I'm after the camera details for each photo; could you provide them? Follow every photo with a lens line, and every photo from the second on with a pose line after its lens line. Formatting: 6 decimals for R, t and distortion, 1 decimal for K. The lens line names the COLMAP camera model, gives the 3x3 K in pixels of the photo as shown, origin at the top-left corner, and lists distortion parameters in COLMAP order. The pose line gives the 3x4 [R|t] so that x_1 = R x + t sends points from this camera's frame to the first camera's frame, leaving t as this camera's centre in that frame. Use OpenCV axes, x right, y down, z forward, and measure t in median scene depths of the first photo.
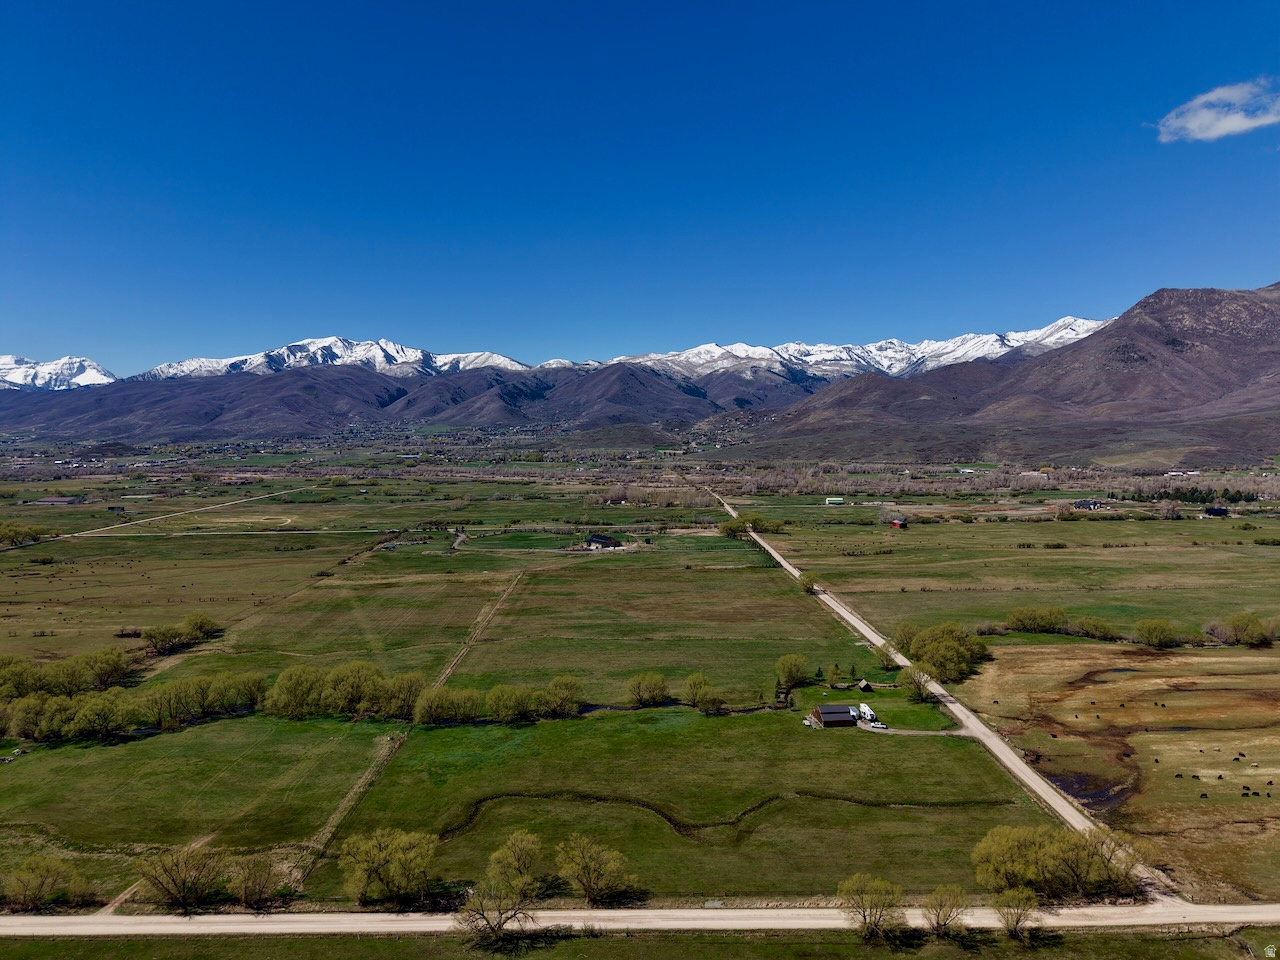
lens RADIAL K [[848.5, 0, 637.0], [0, 848.5, 498.2], [0, 0, 1]] dist [0.057255, -0.062597]
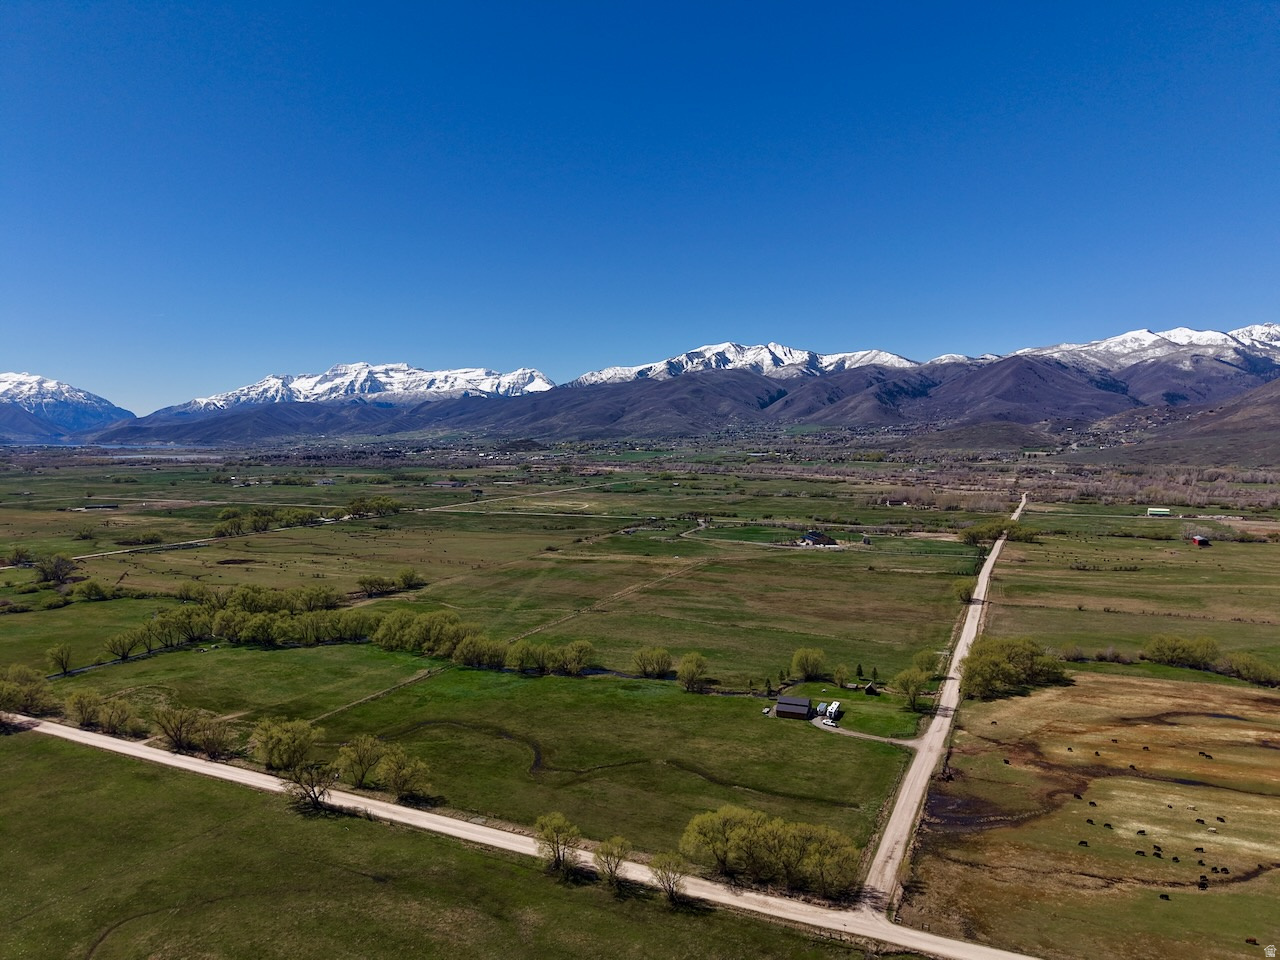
lens RADIAL K [[852.2, 0, 636.1], [0, 852.2, 487.7], [0, 0, 1]] dist [0.046356, -0.057854]
pose [[0.897825, 0.033221, -0.439097, 0.032305], [-0.038922, 0.999234, -0.003983, 0.000641], [0.438628, 0.020666, 0.898431, 0.001320]]
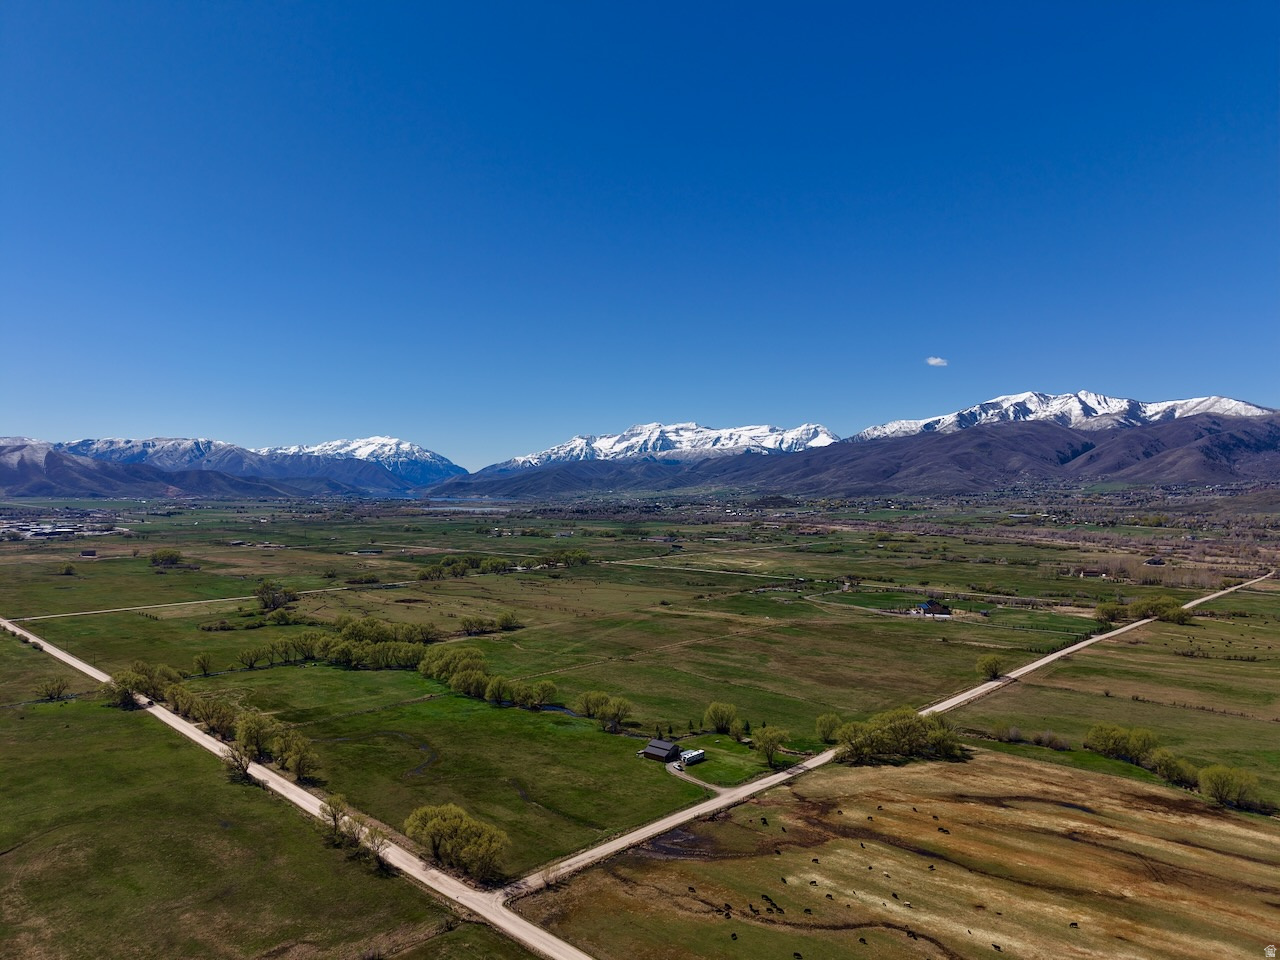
lens RADIAL K [[855.3, 0, 636.5], [0, 855.3, 483.1], [0, 0, 1]] dist [0.027692, -0.027157]
pose [[0.701960, 0.005727, -0.712194, 0.065653], [-0.065167, 0.996289, -0.056219, -0.001964], [0.709229, 0.085875, 0.699728, 0.010516]]
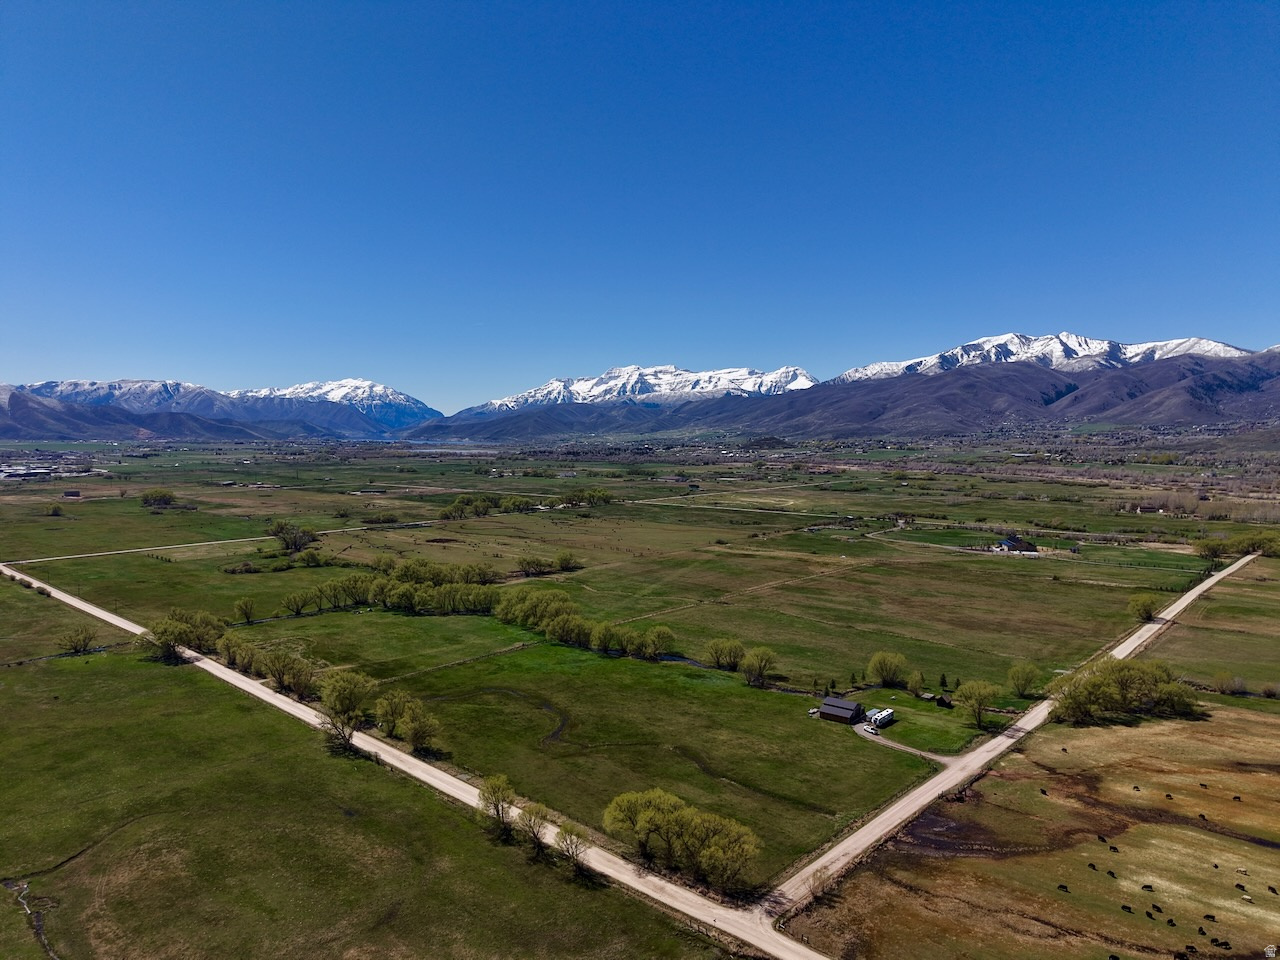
lens RADIAL K [[852.2, 0, 636.1], [0, 852.2, 487.7], [0, 0, 1]] dist [0.046356, -0.057854]
pose [[0.722054, 0.053891, -0.689734, 0.045939], [-0.062264, 0.997978, 0.012794, 0.000819], [0.689029, 0.033708, 0.723950, 0.010321]]
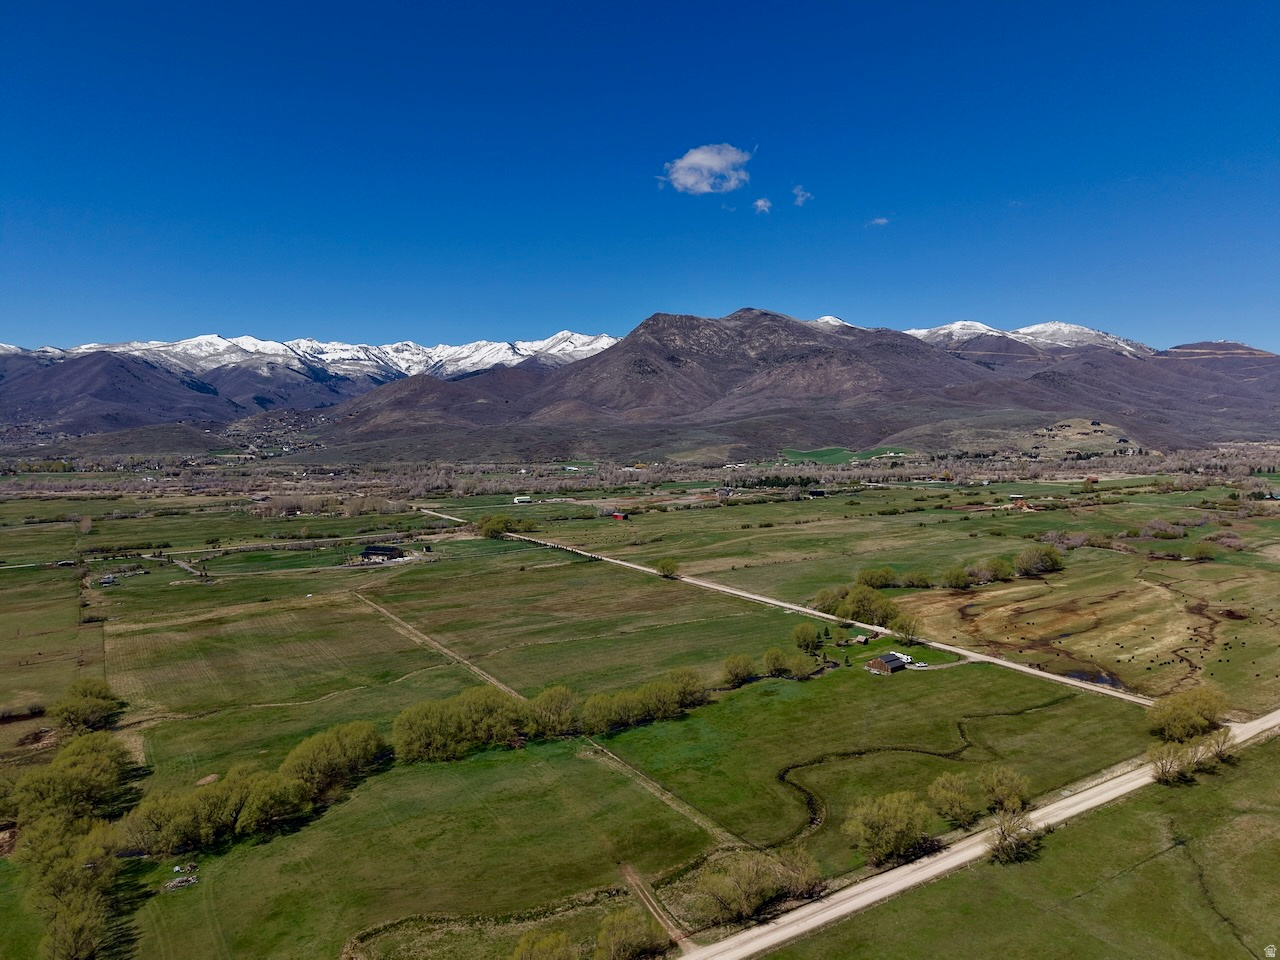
lens RADIAL K [[855.3, 0, 636.5], [0, 855.3, 483.1], [0, 0, 1]] dist [0.027692, -0.027157]
pose [[0.845209, -0.035792, 0.533235, -0.047463], [0.046224, 0.998912, -0.006219, -0.000917], [-0.532432, 0.029905, 0.845944, 0.009154]]
